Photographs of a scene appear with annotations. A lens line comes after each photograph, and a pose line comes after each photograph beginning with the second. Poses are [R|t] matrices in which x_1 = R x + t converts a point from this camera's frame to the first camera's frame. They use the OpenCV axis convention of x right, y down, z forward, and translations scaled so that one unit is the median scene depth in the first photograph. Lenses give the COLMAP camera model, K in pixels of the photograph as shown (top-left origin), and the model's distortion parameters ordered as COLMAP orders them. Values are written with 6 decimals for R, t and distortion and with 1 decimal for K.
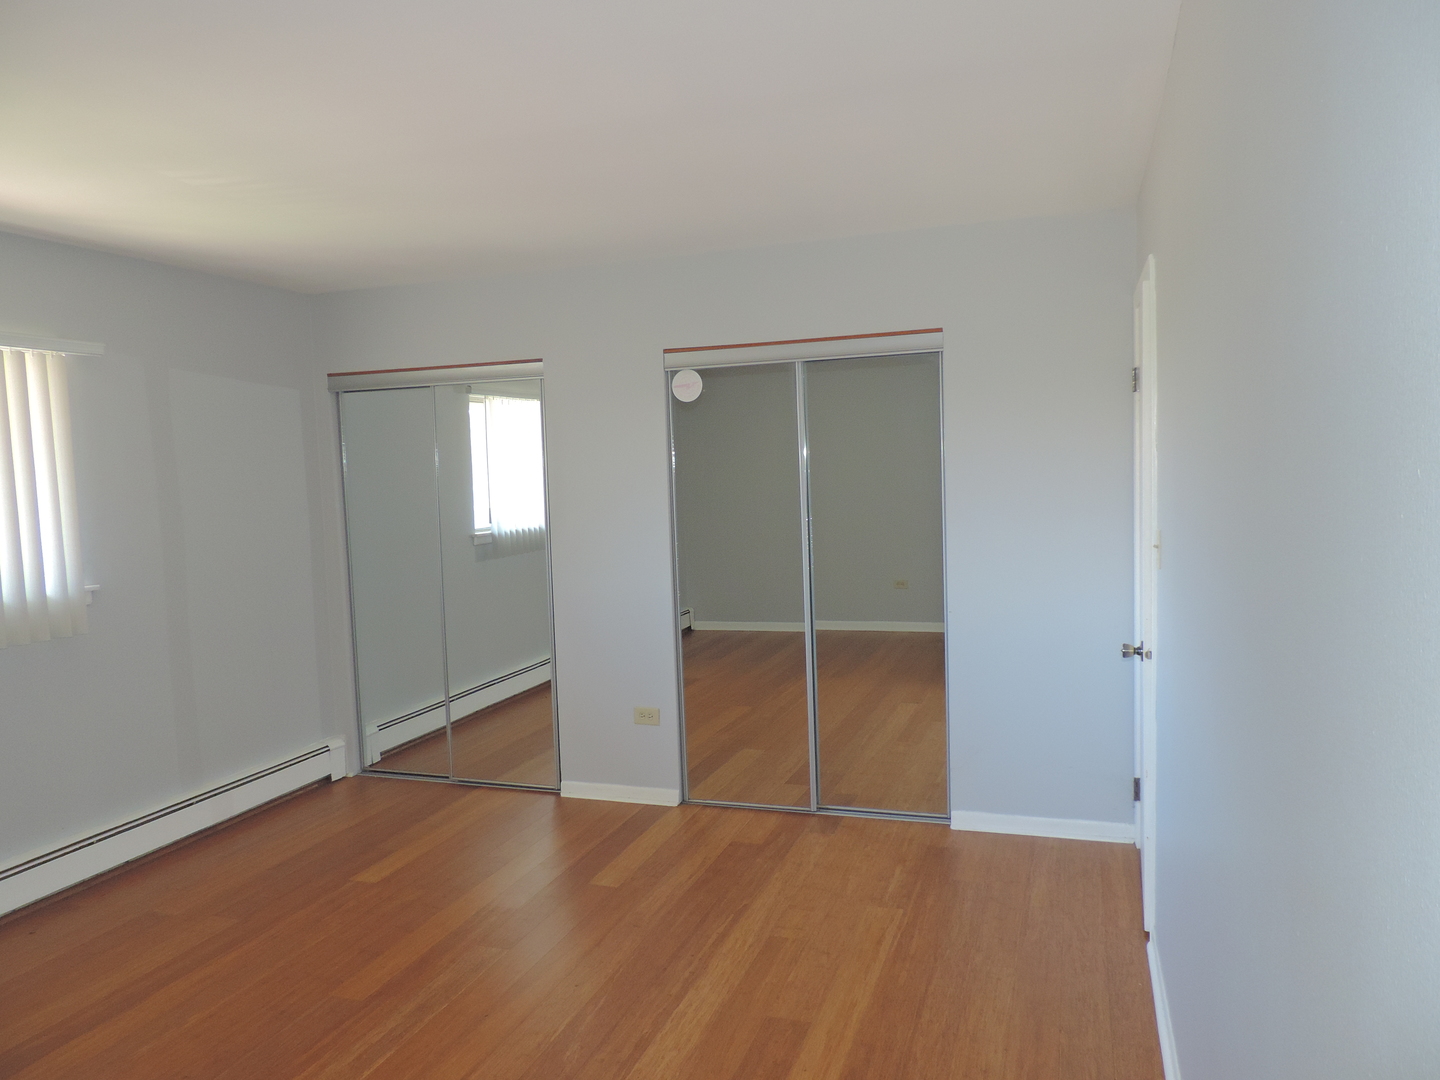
lens RADIAL K [[1027.3, 0, 726.1], [0, 1027.3, 543.4], [0, 0, 1]] dist [-0.028980, 0.000794]
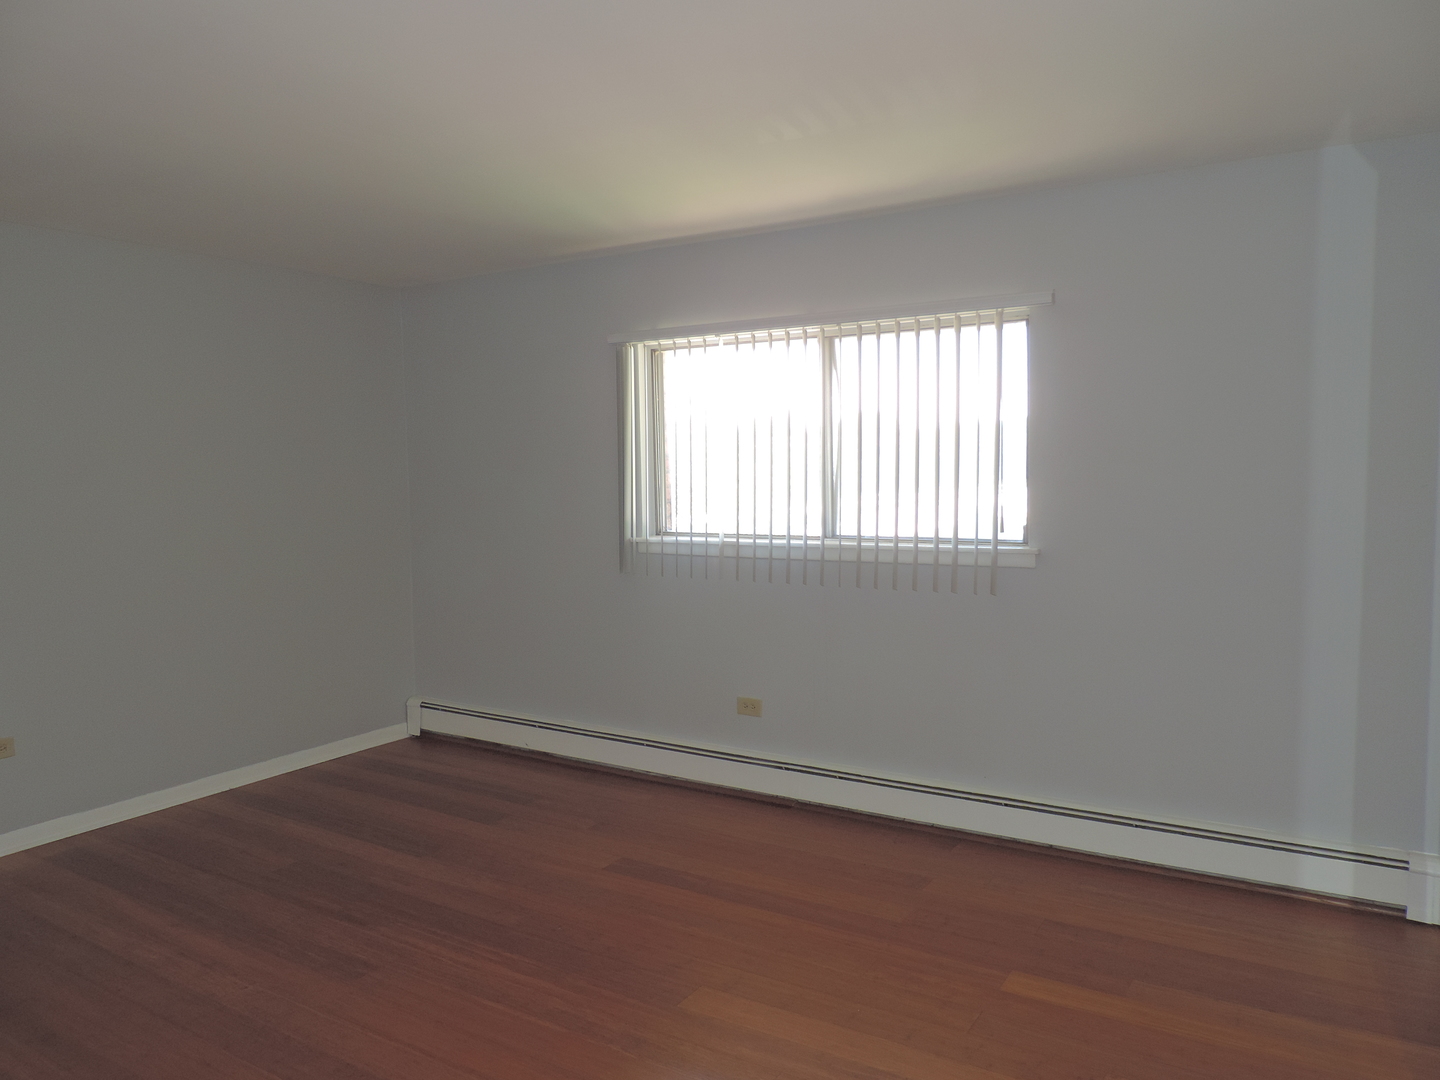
lens RADIAL K [[1027.3, 0, 726.1], [0, 1027.3, 543.4], [0, 0, 1]] dist [-0.028980, 0.000794]
pose [[-0.223459, 0.117936, -0.967552, 0.372533], [-0.053023, 0.989712, 0.132883, -0.075007], [0.973270, 0.080997, -0.214907, 0.921714]]
